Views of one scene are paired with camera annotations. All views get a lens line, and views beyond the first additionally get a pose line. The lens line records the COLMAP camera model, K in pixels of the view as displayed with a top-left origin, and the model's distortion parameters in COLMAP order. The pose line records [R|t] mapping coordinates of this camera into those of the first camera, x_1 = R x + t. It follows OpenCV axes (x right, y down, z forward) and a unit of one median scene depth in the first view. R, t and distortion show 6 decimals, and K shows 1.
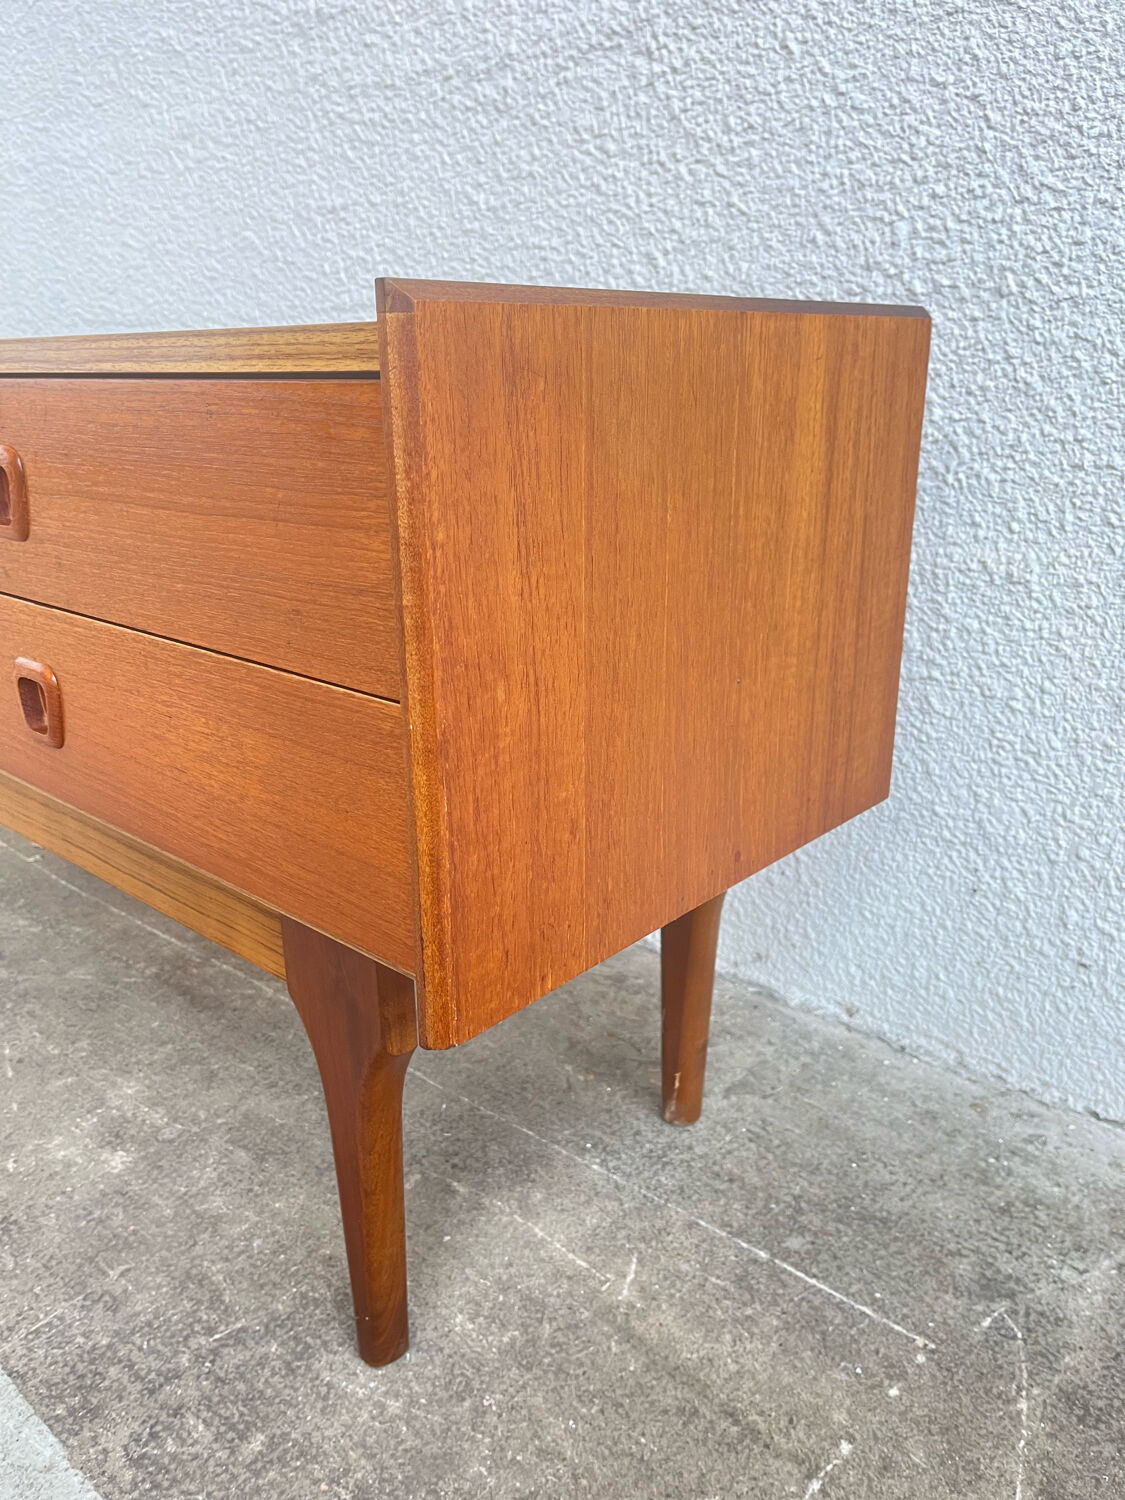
lens RADIAL K [[1138.6, 0, 560.5], [0, 1138.6, 764.0], [0, 0, 1]] dist [0.109140, -0.171637]
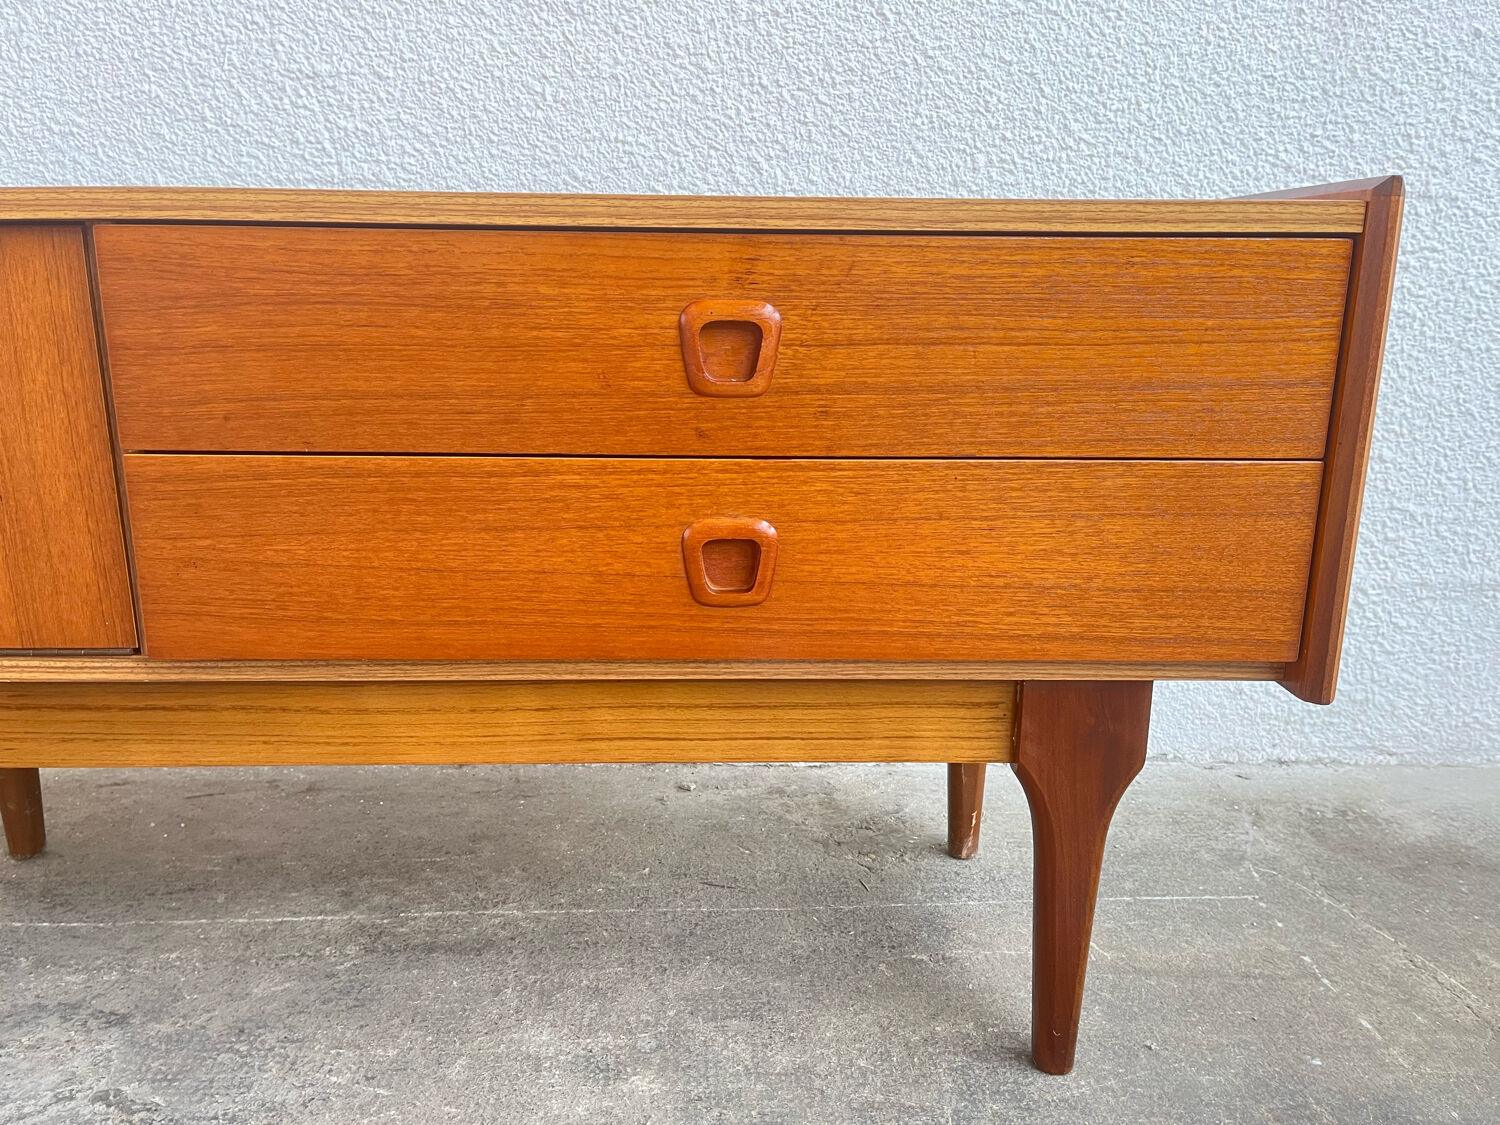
lens RADIAL K [[1136.8, 0, 745.7], [0, 1136.8, 564.3], [0, 0, 1]] dist [0.099559, -0.150399]
pose [[0.724890, -0.151469, 0.672005, -0.859303], [0.209171, 0.977865, -0.005223, -0.034776], [-0.656340, 0.144350, 0.740528, 0.215480]]
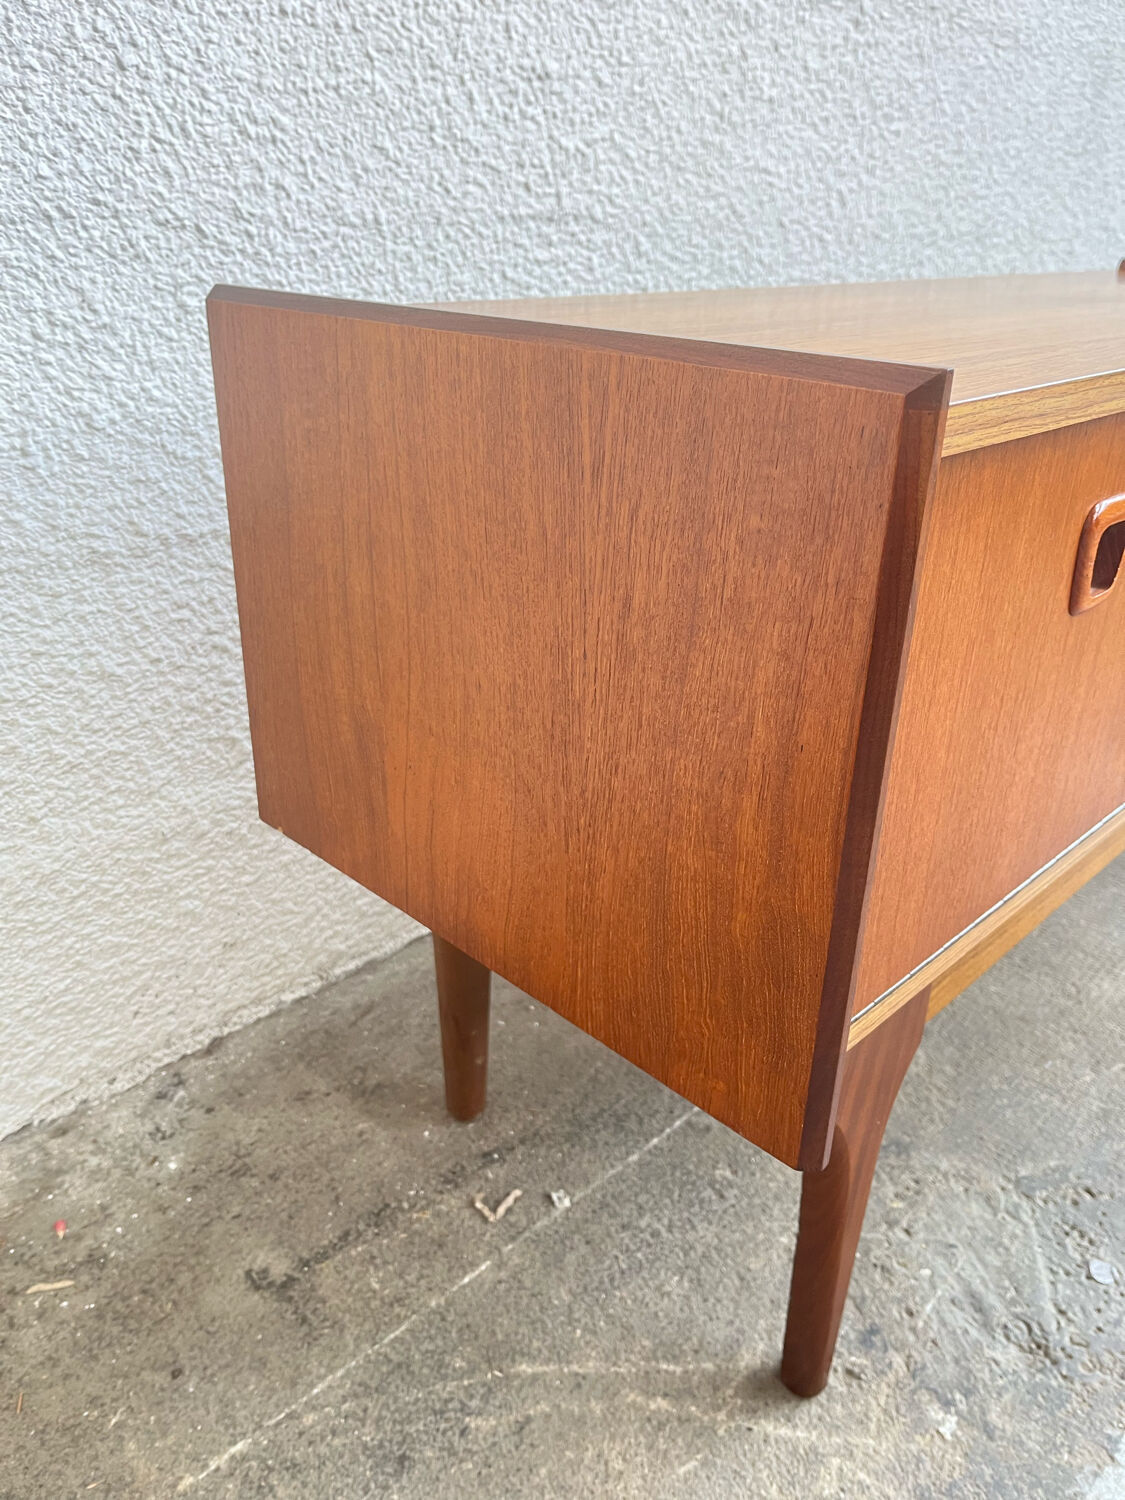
lens RADIAL K [[1138.6, 0, 560.5], [0, 1138.6, 764.0], [0, 0, 1]] dist [0.109140, -0.171637]
pose [[0.053828, -0.417917, 0.906889, -1.419262], [0.310476, 0.870194, 0.382579, -0.524765], [-0.949056, 0.260973, 0.176594, 1.348402]]
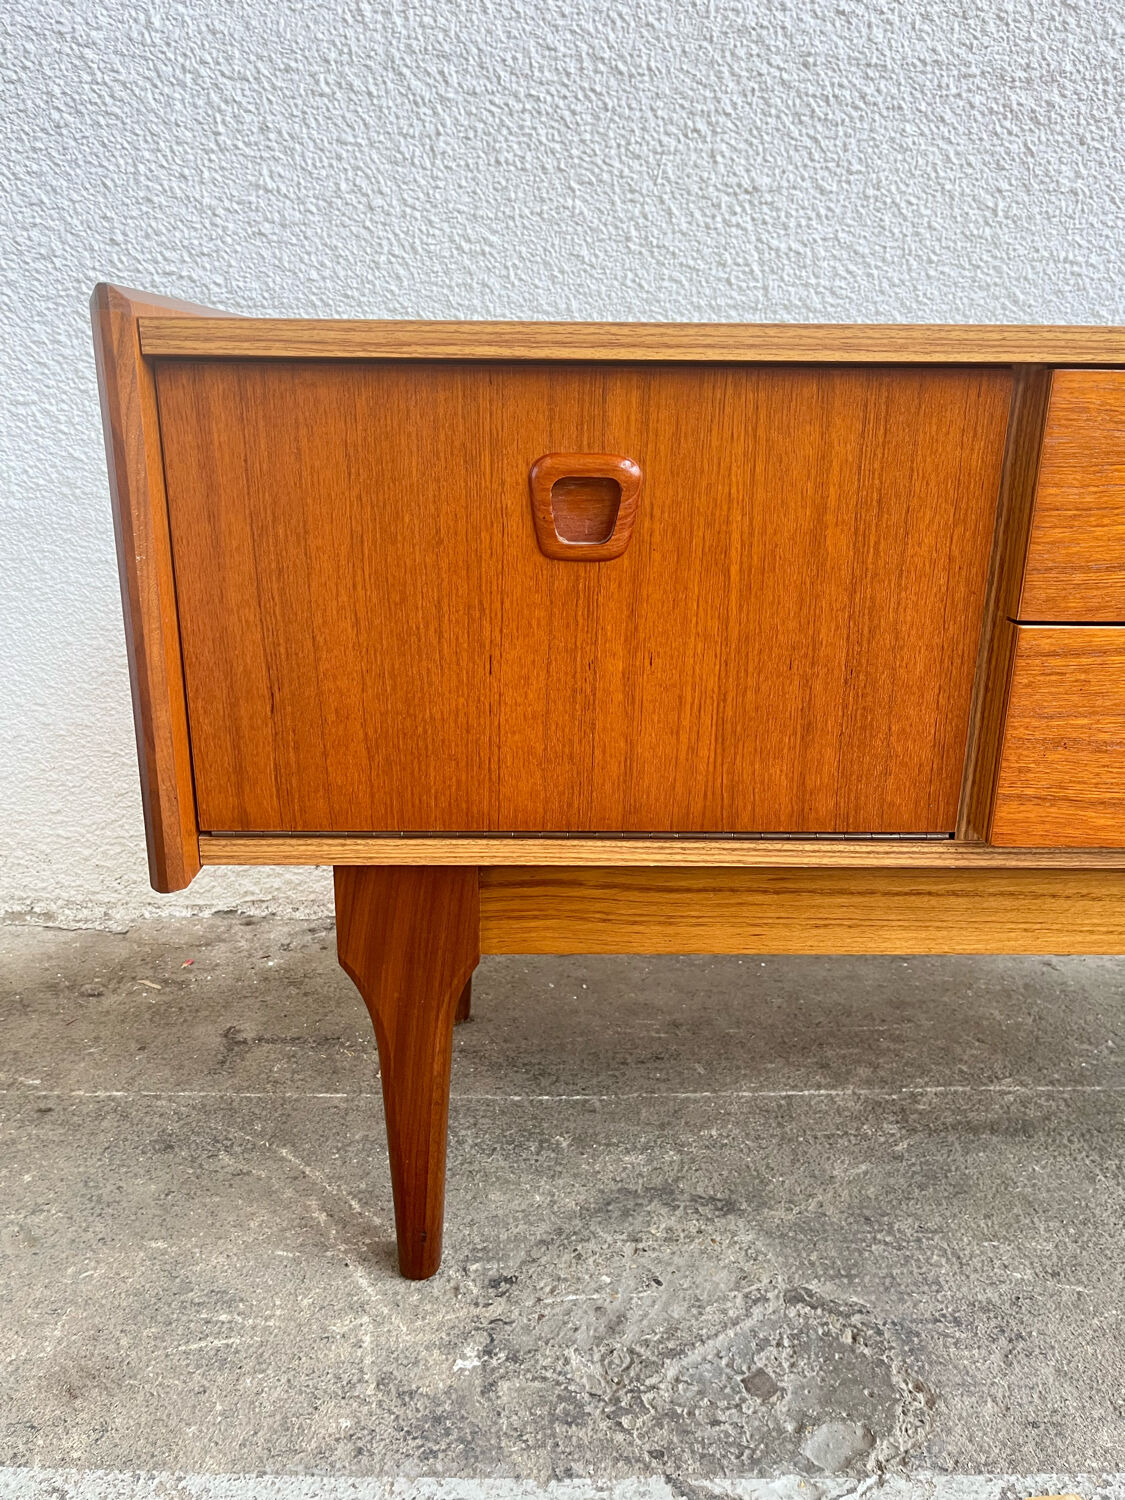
lens RADIAL K [[1136.8, 0, 555.6], [0, 1136.8, 754.1], [0, 0, 1]] dist [0.099559, -0.150399]
pose [[0.729953, -0.187301, 0.657334, -1.290220], [0.204287, 0.977546, 0.051686, -0.206622], [-0.652255, 0.096557, 0.751825, 0.691239]]
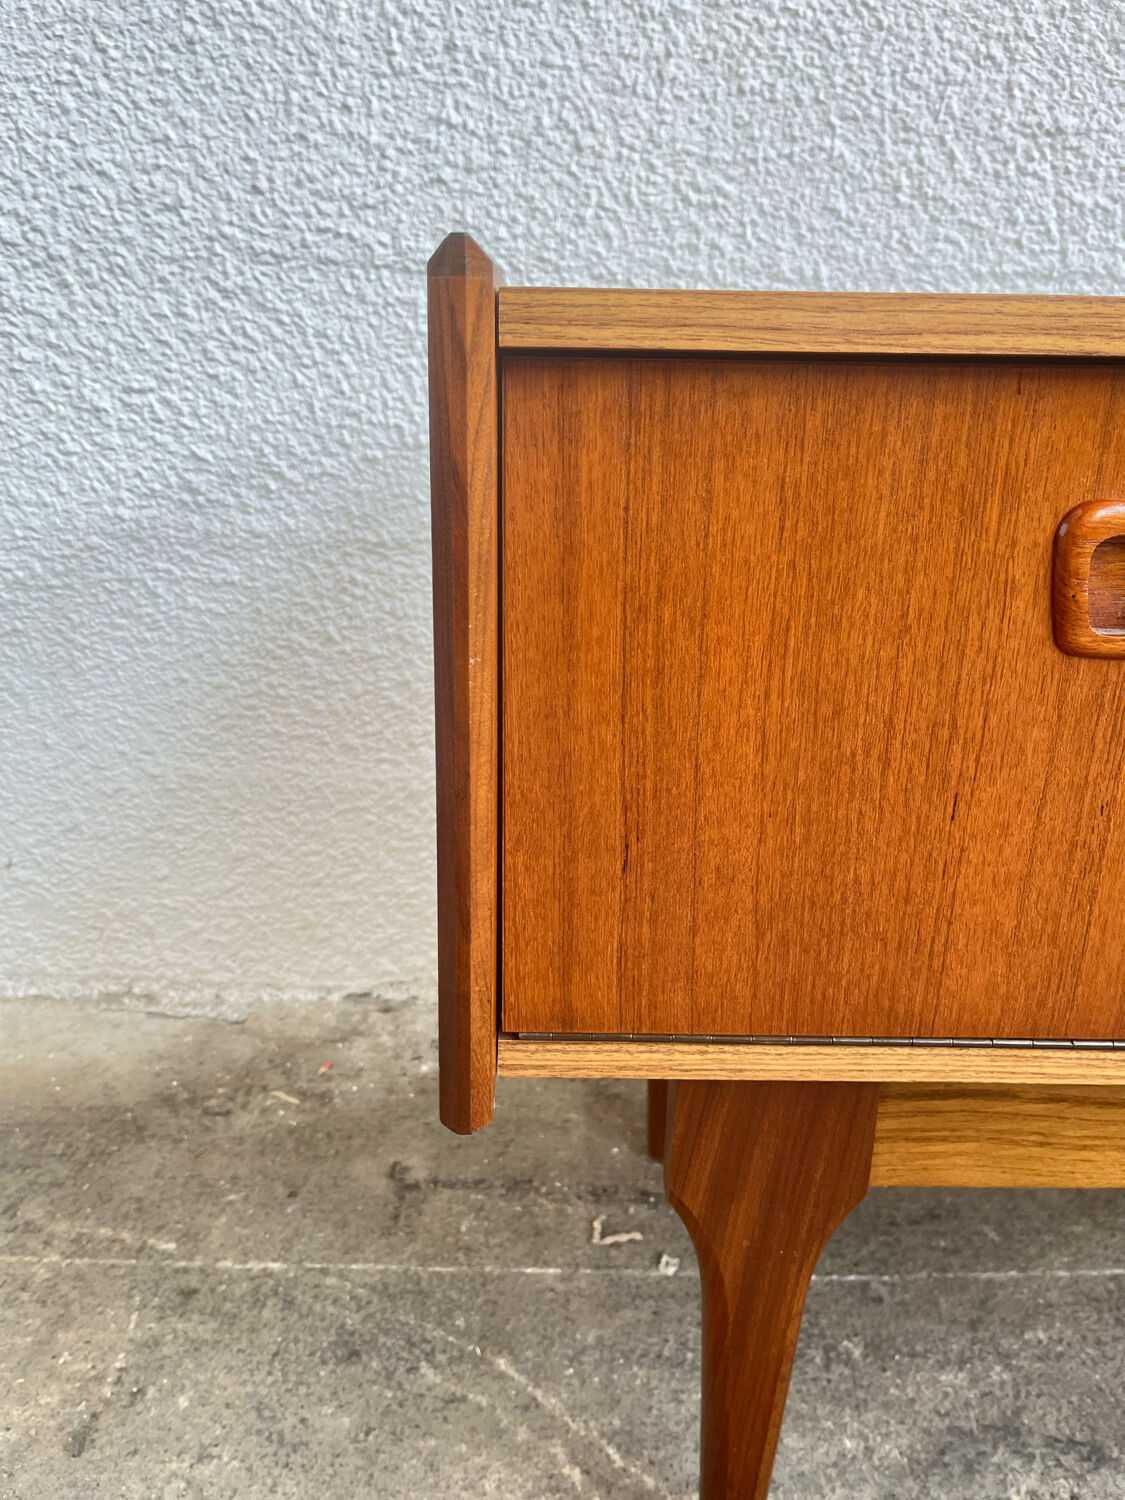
lens RADIAL K [[1143.2, 0, 554.3], [0, 1143.2, 751.0], [0, 0, 1]] dist [0.103959, -0.165132]
pose [[0.734202, -0.193807, 0.650681, -1.275321], [0.195979, 0.978093, 0.070192, -0.317802], [-0.650030, 0.075985, 0.756100, 0.977308]]
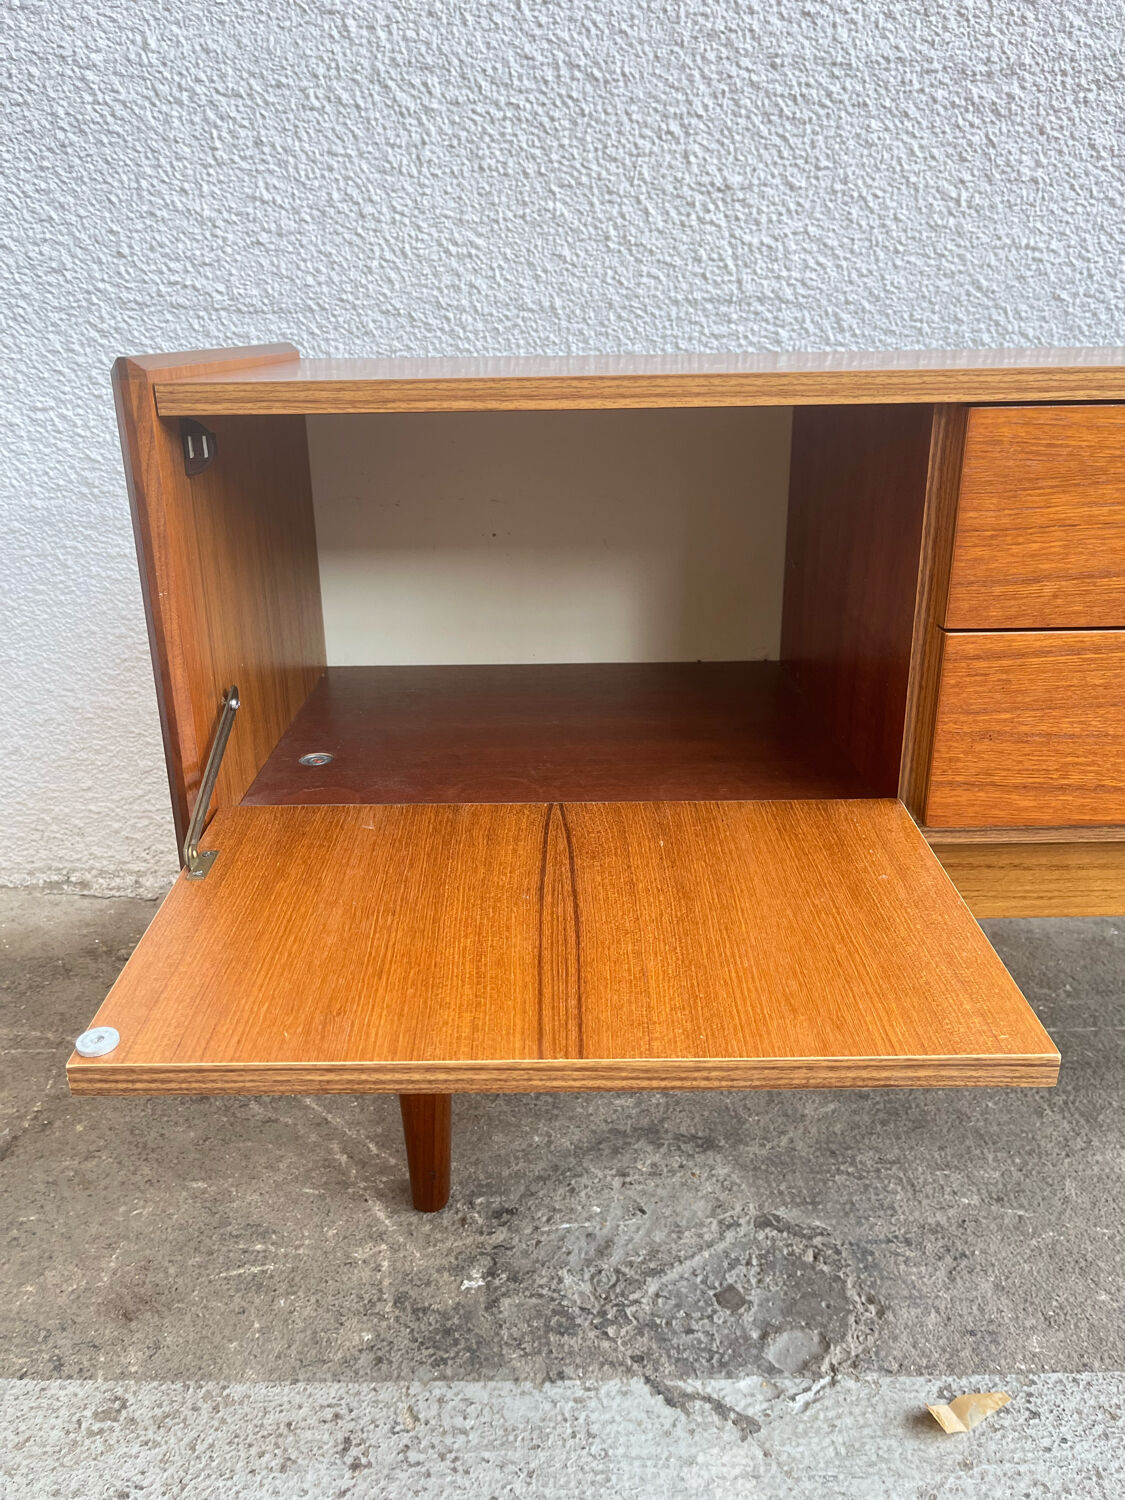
lens RADIAL K [[1137.3, 0, 554.2], [0, 1137.3, 747.9], [0, 0, 1]] dist [0.099766, -0.152467]
pose [[0.734767, -0.234362, 0.636547, -1.320699], [0.225808, 0.969404, 0.096262, -0.247153], [-0.639631, 0.073007, 0.765207, 0.607332]]
